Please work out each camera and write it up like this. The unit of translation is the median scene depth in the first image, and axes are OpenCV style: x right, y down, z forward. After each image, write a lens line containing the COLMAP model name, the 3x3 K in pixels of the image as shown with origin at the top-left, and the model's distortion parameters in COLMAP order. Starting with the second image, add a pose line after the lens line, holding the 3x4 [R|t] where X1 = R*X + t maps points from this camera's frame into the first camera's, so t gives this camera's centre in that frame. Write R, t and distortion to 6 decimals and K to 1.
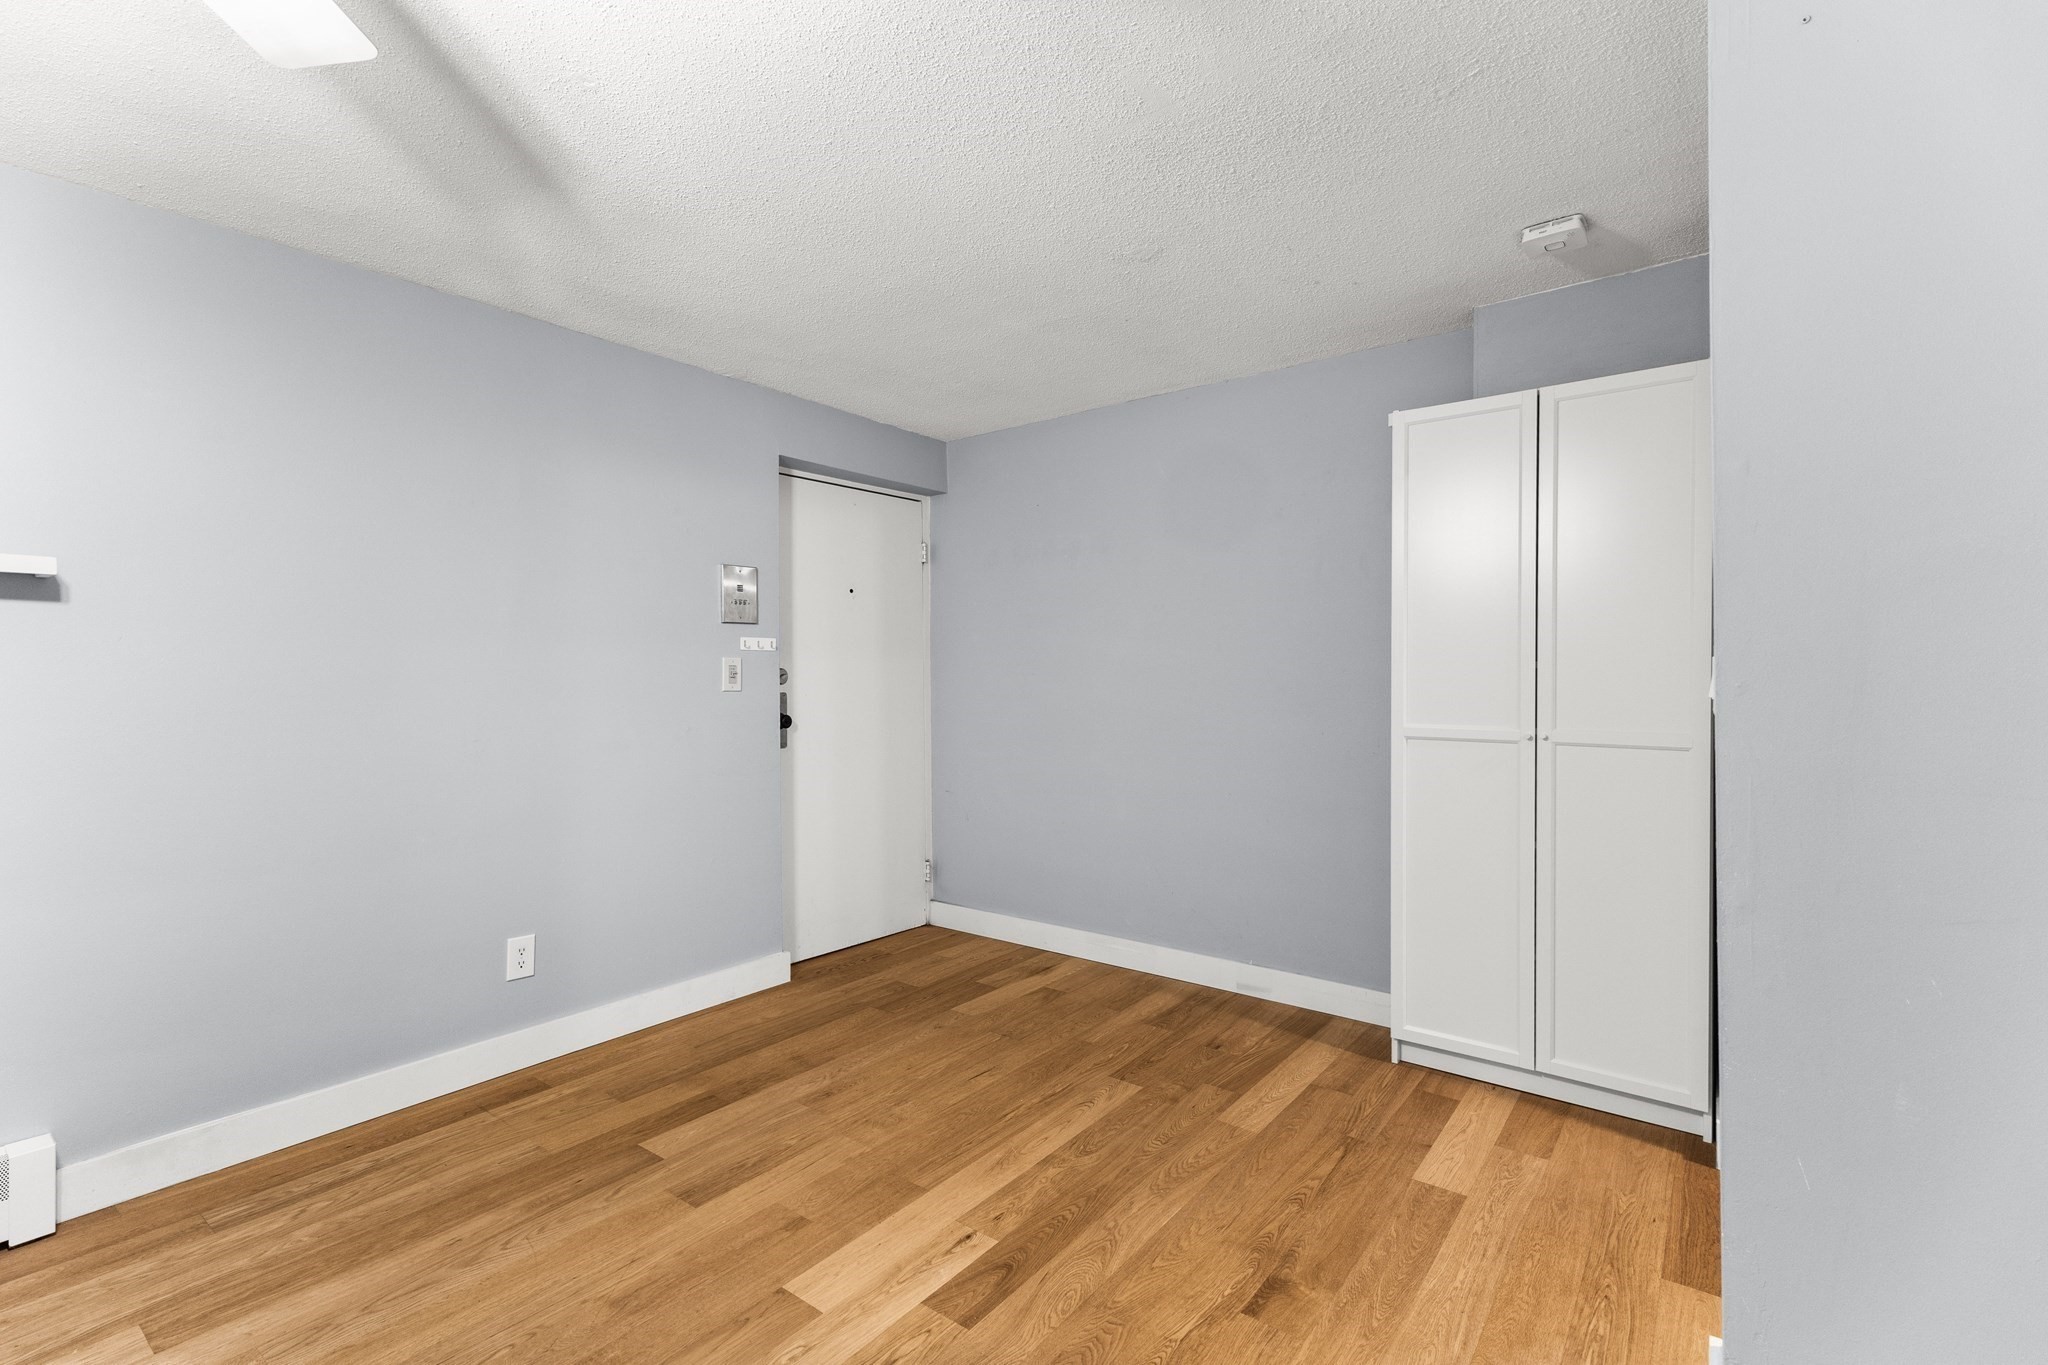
lens RADIAL K [[936.4, 0, 1007.4], [0, 936.4, 678.4], [0, 0, 1]] dist [0.009822, -0.002659]
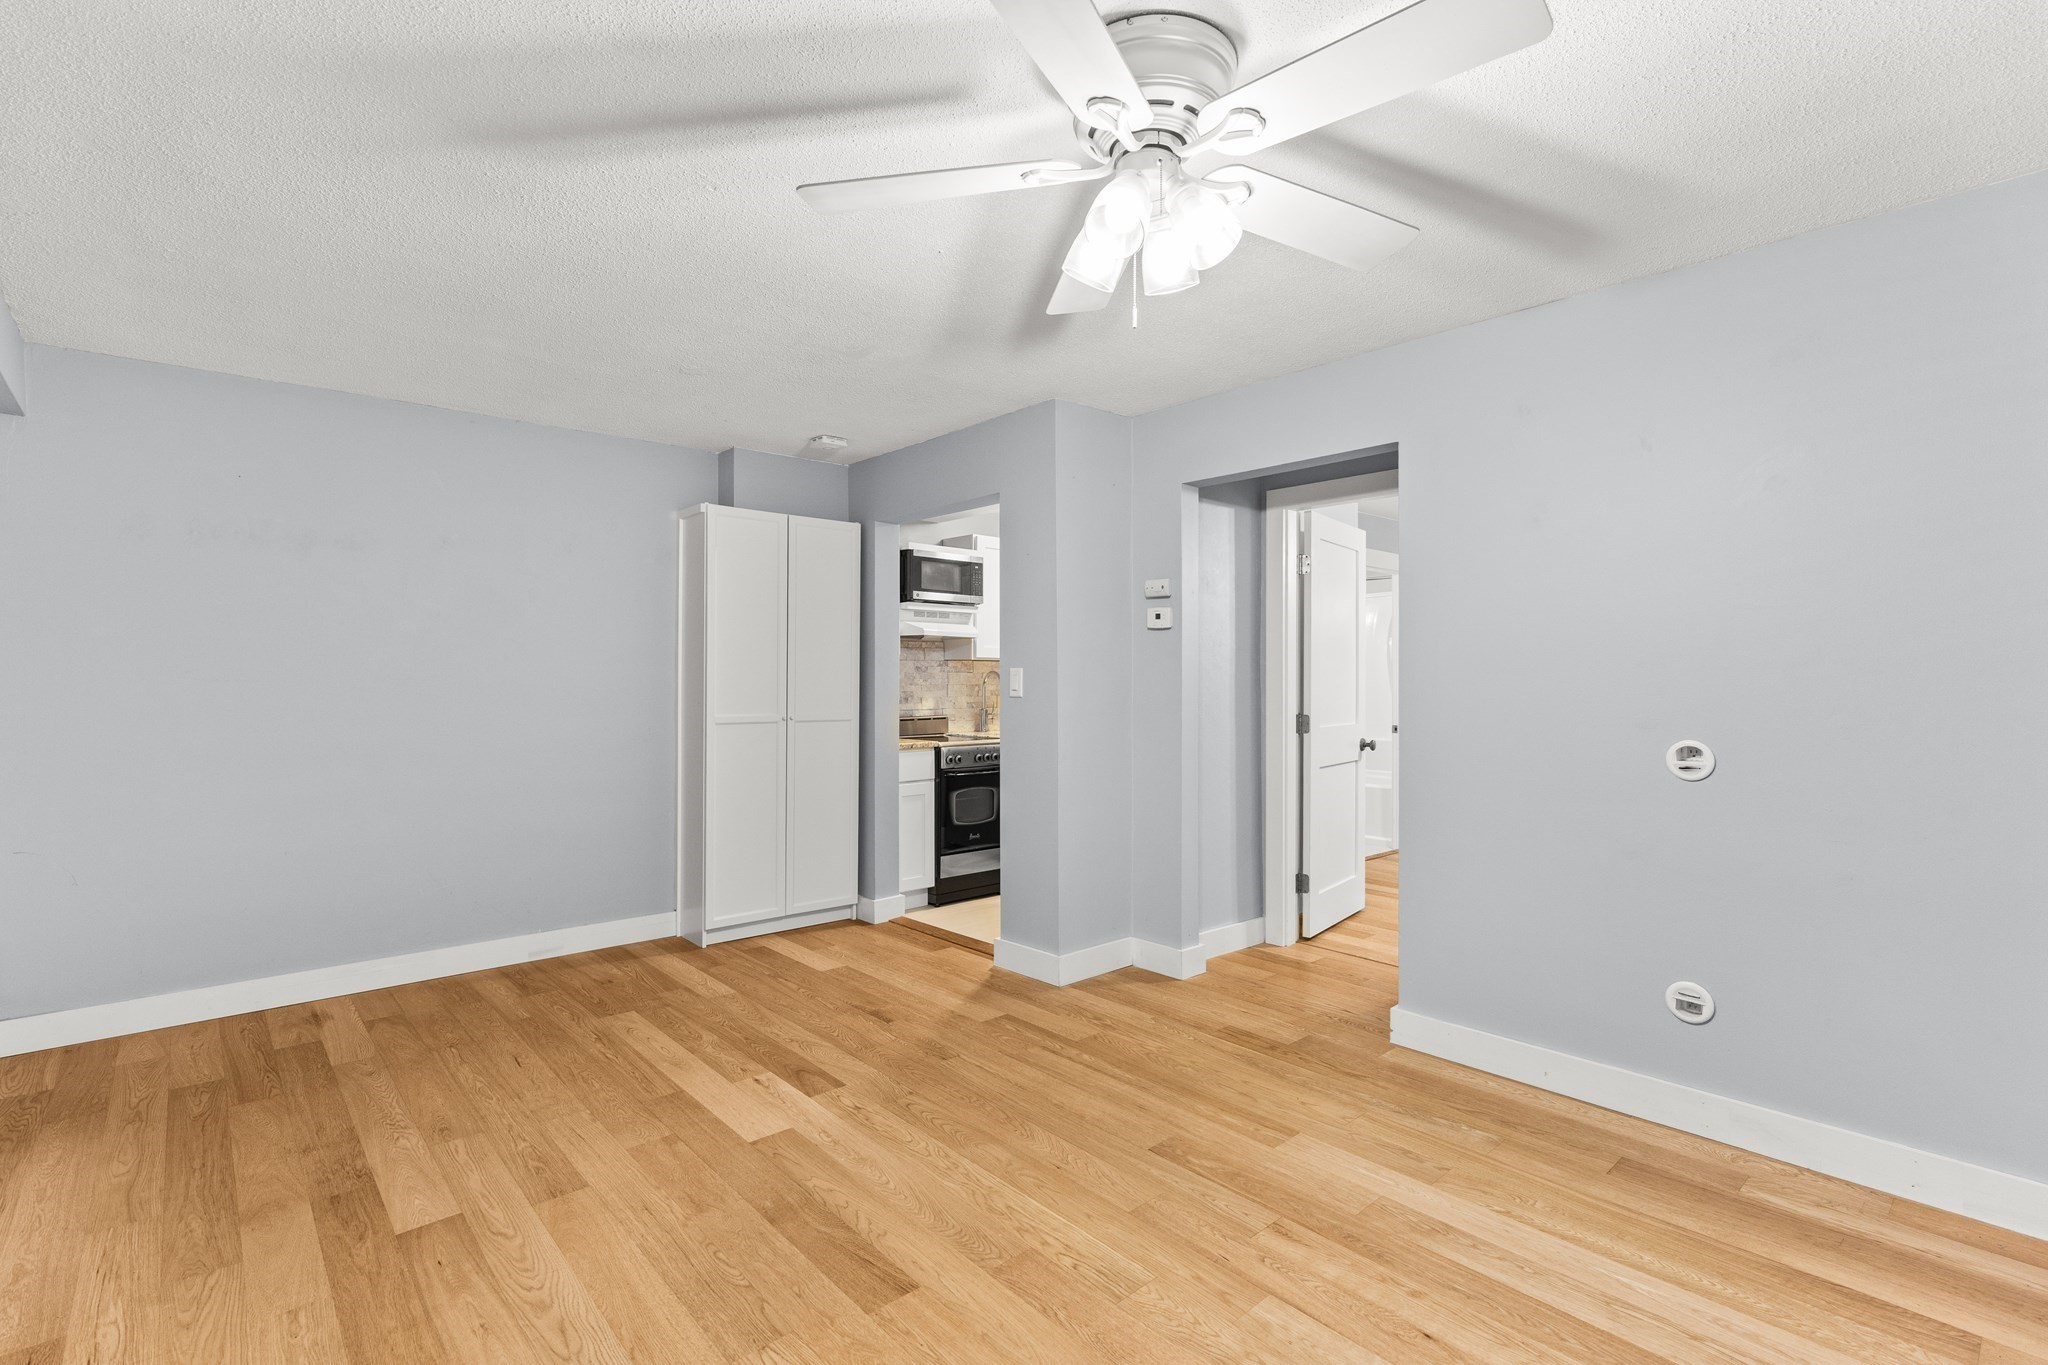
lens RADIAL K [[936.4, 0, 1036.4], [0, 936.4, 683.8], [0, 0, 1]] dist [0.009822, -0.002659]
pose [[0.172776, 0.001517, 0.984960, -1.054839], [0.002938, 0.999994, -0.002056, 0.002652], [-0.984957, 0.003249, 0.172770, 0.264216]]
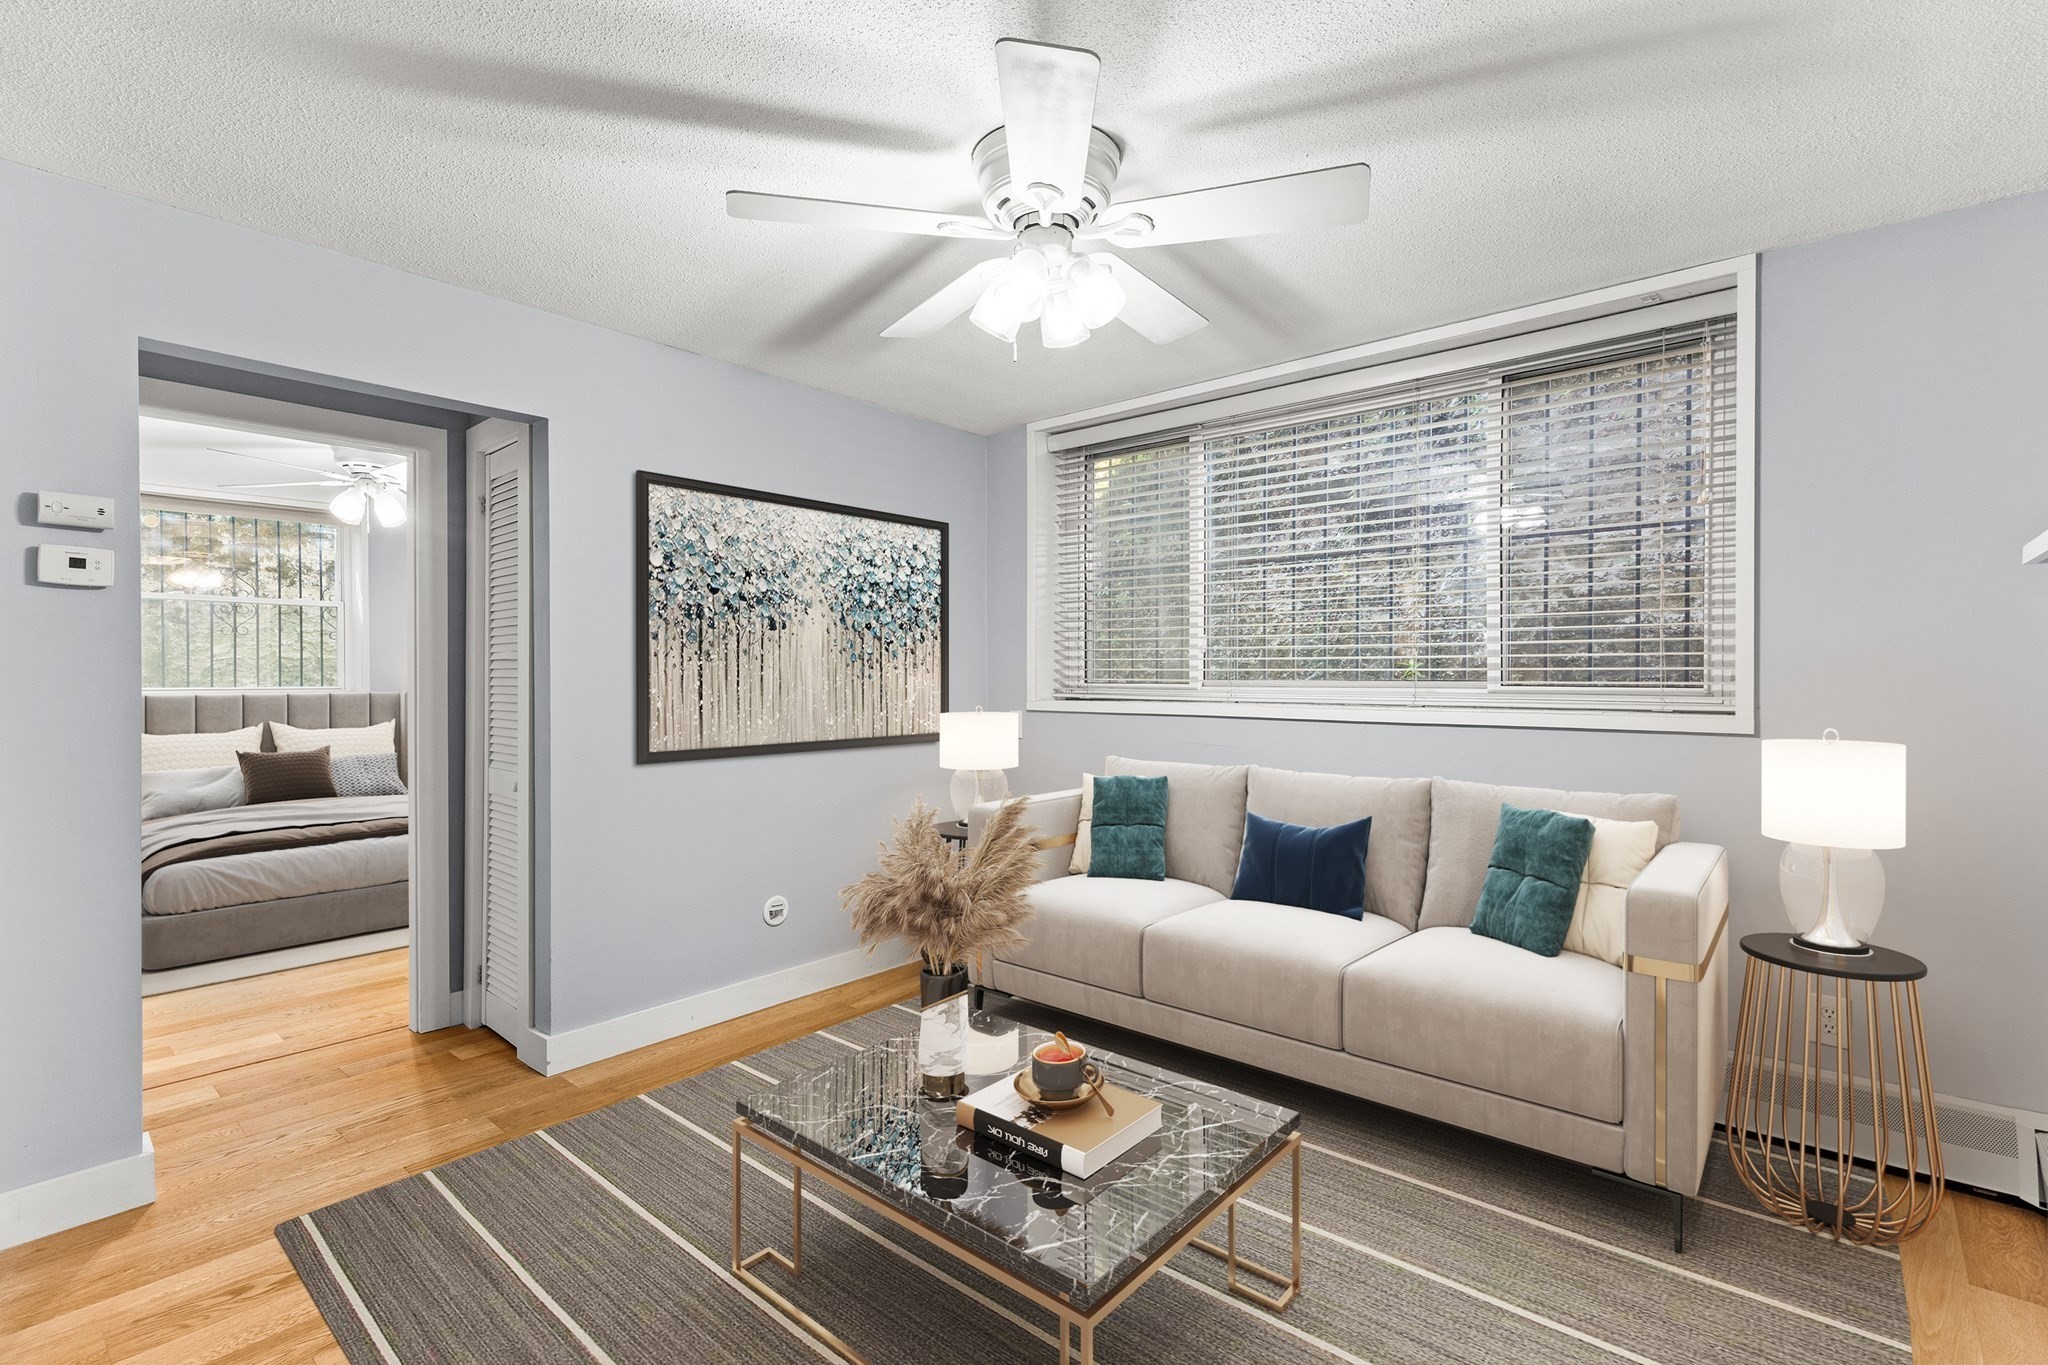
lens RADIAL K [[936.4, 0, 1017.3], [0, 936.4, 683.3], [0, 0, 1]] dist [0.009822, -0.002659]
pose [[-0.998131, 0.008951, 0.060448, -0.405875], [0.009627, 0.999894, 0.010904, -0.005040], [-0.060344, 0.011465, -0.998112, 1.087668]]
